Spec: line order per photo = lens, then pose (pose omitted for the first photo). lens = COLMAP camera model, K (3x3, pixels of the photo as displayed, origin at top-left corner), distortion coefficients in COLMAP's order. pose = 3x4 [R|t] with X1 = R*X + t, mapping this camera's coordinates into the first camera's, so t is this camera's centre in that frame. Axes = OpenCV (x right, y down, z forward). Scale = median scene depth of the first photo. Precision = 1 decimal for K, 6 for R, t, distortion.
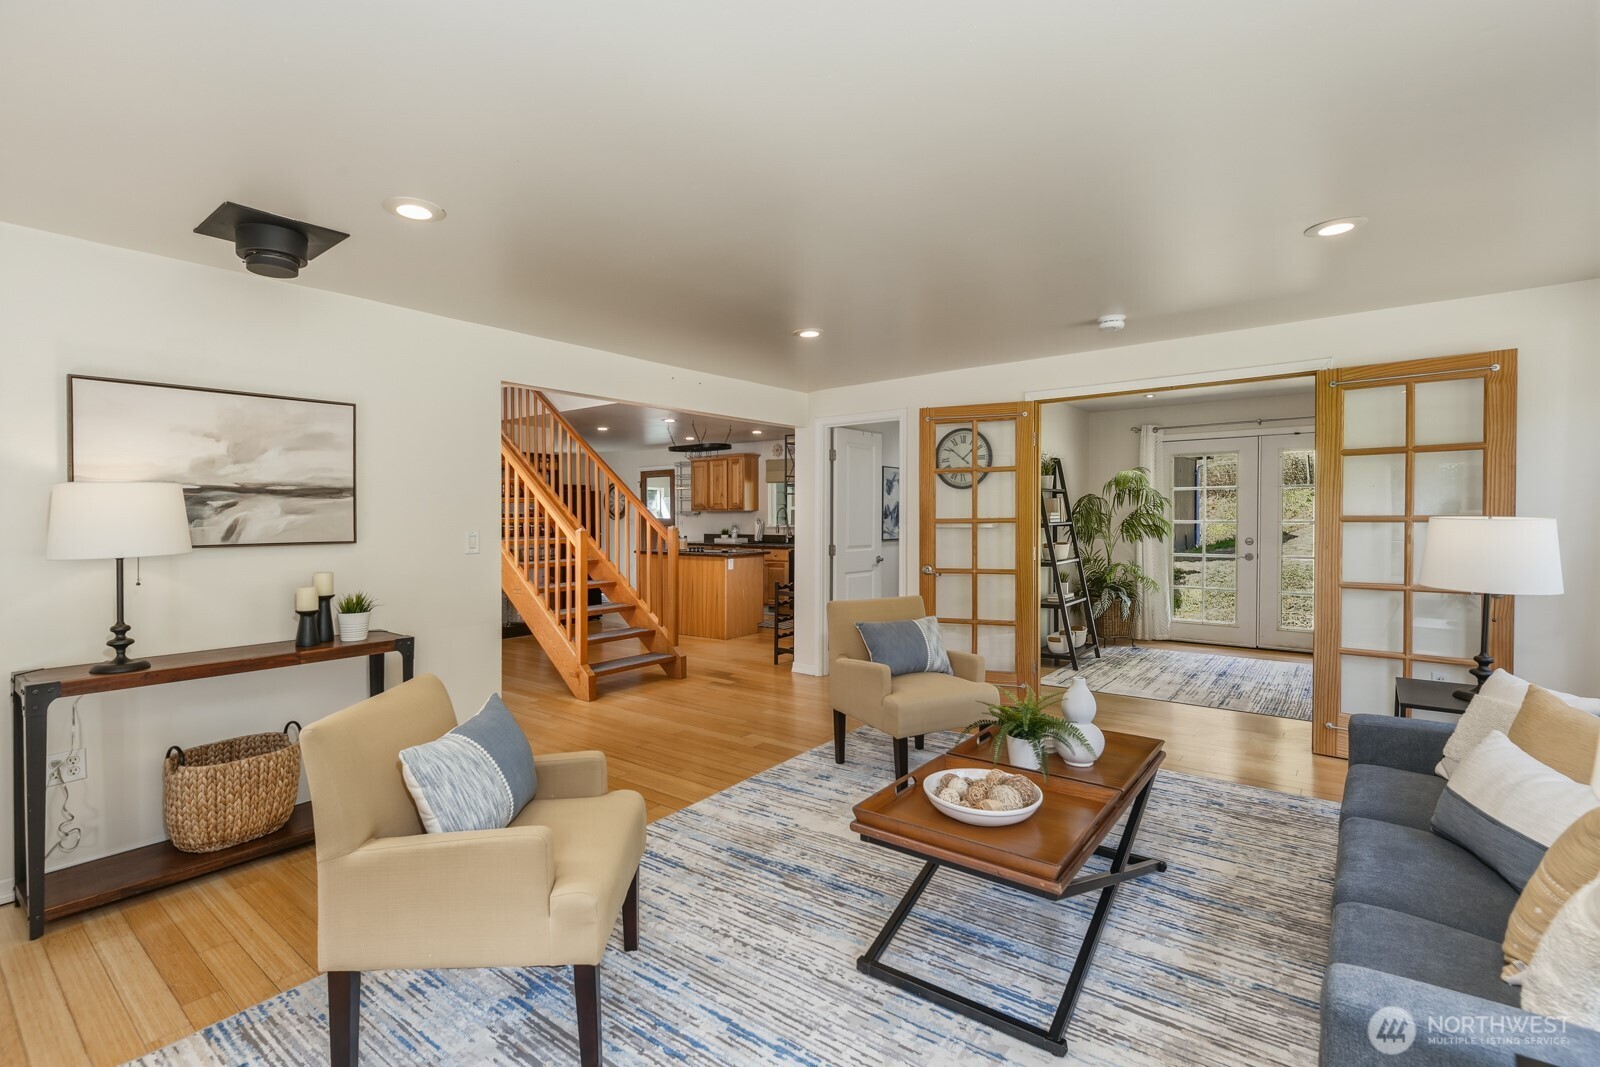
lens RADIAL K [[728.9, 0, 793.9], [0, 728.9, 525.4], [0, 0, 1]] dist [0.005648, 0.000060]
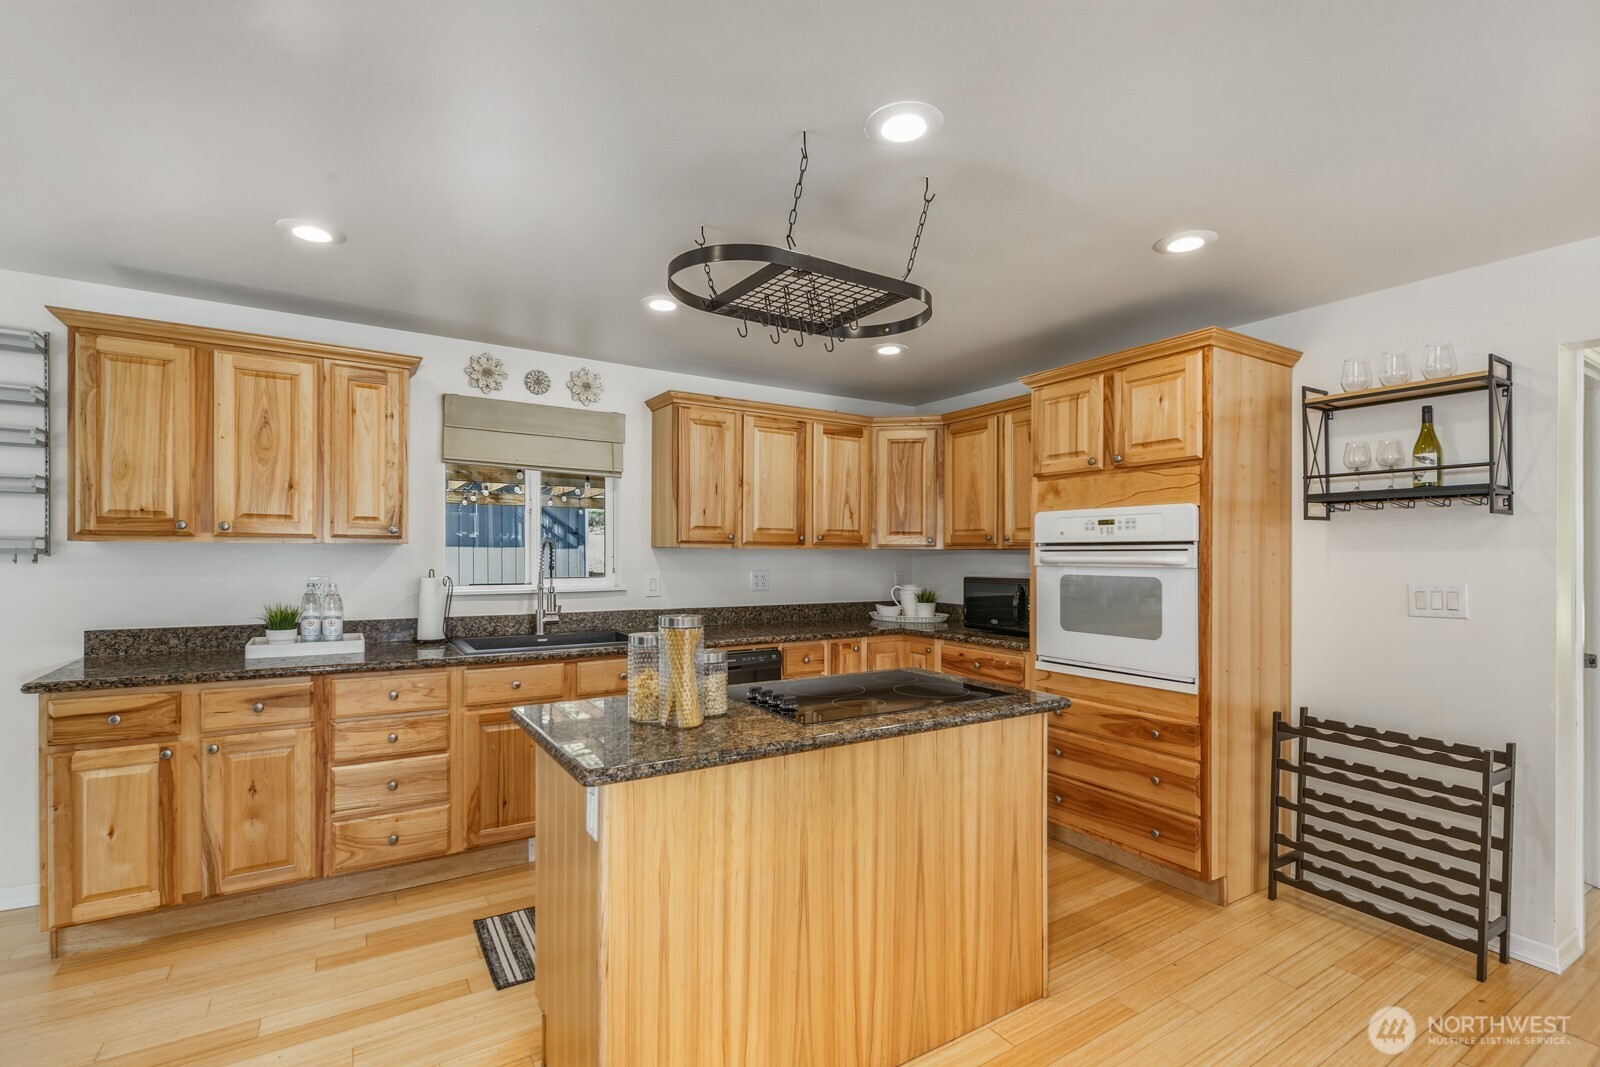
lens RADIAL K [[728.9, 0, 804.1], [0, 728.9, 557.0], [0, 0, 1]] dist [0.005648, 0.000060]
pose [[0.334059, 0.004106, 0.942543, -0.750633], [0.007155, 0.999951, -0.006892, -0.026979], [-0.942525, 0.009046, 0.334013, 1.905425]]
